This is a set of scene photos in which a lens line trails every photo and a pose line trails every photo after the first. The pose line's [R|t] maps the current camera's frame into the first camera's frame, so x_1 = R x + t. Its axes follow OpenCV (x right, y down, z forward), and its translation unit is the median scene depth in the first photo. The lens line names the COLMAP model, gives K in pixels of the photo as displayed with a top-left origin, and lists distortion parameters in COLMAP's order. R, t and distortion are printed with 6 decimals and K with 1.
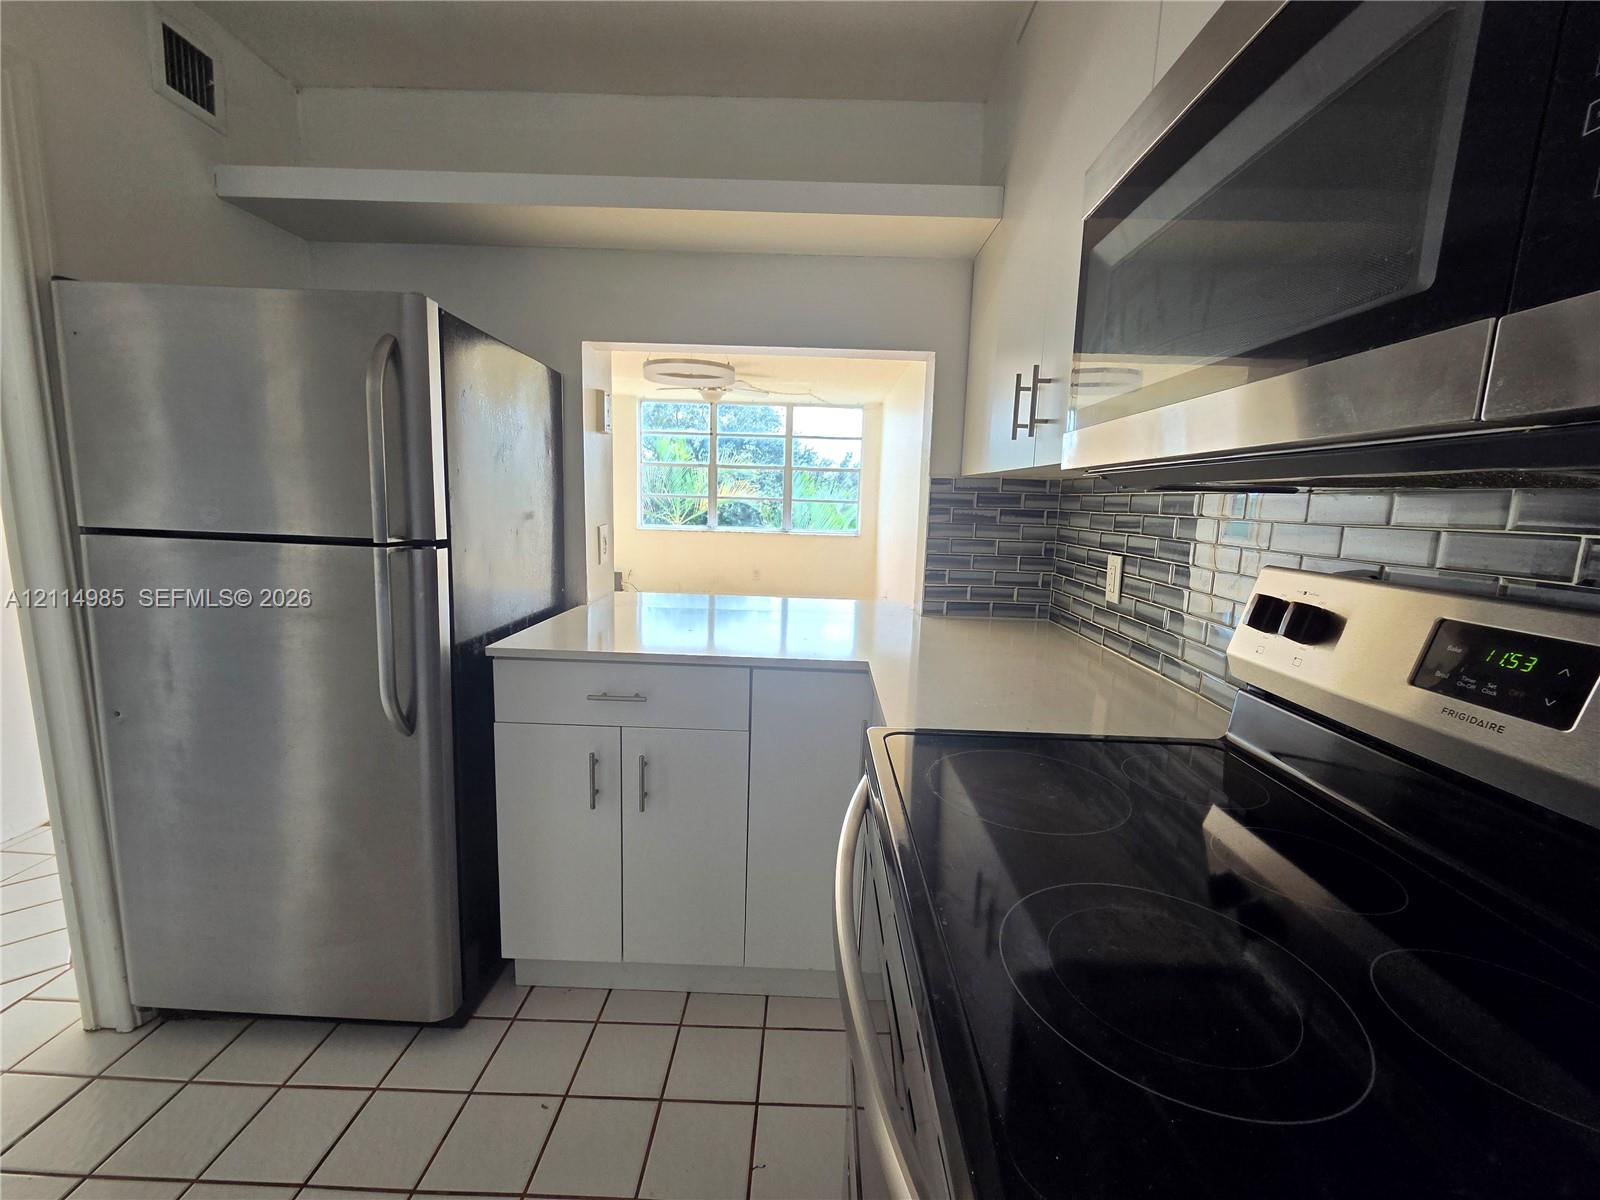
lens RADIAL K [[658.9, 0, 805.1], [0, 658.9, 601.1], [0, 0, 1]] dist [-0.001672, -0.000777]
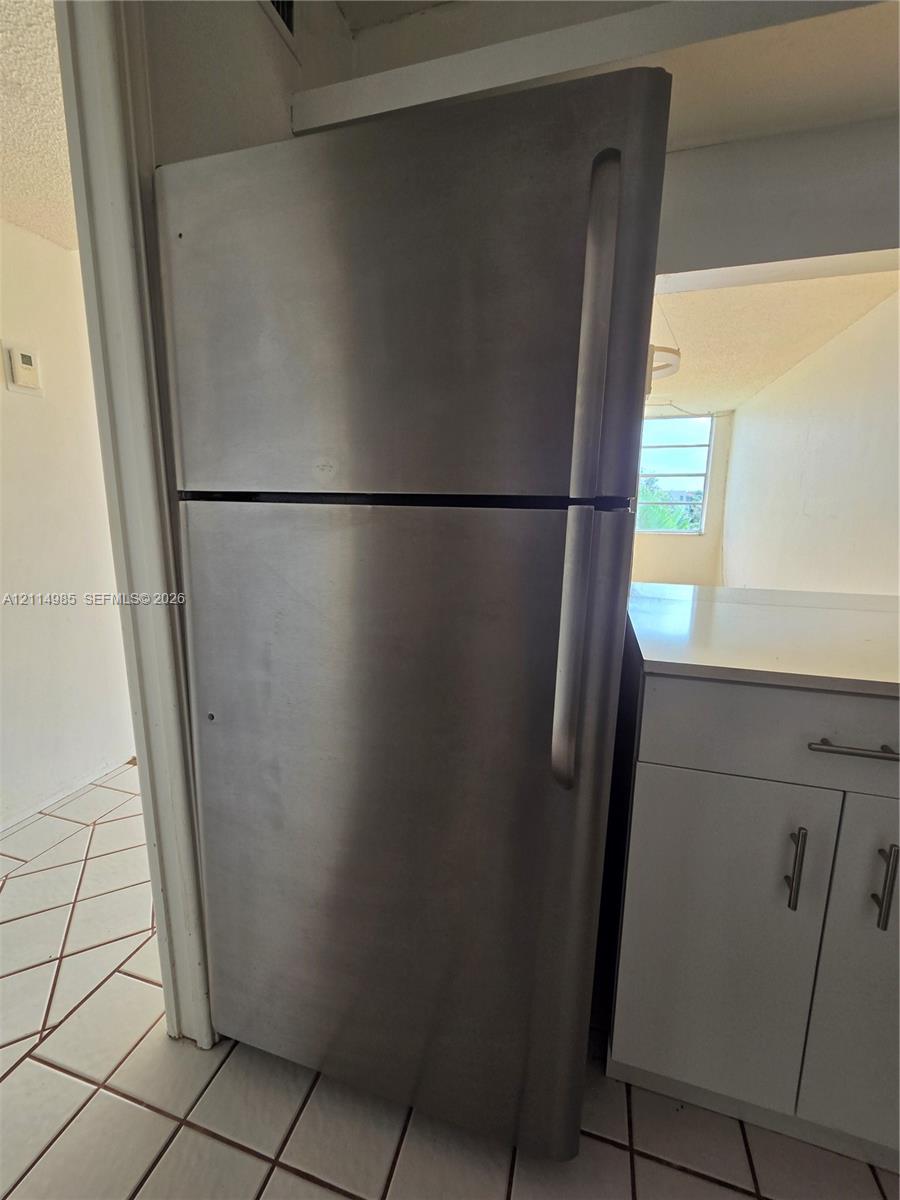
lens RADIAL K [[494.2, 0, 460.2], [0, 494.2, 597.2], [0, 0, 1]] dist [-0.000024, 0.003764]
pose [[0.964168, 0.031708, -0.263390, -0.524655], [-0.025394, 0.999304, 0.027342, -0.005305], [0.264073, -0.019673, 0.964302, 0.433156]]
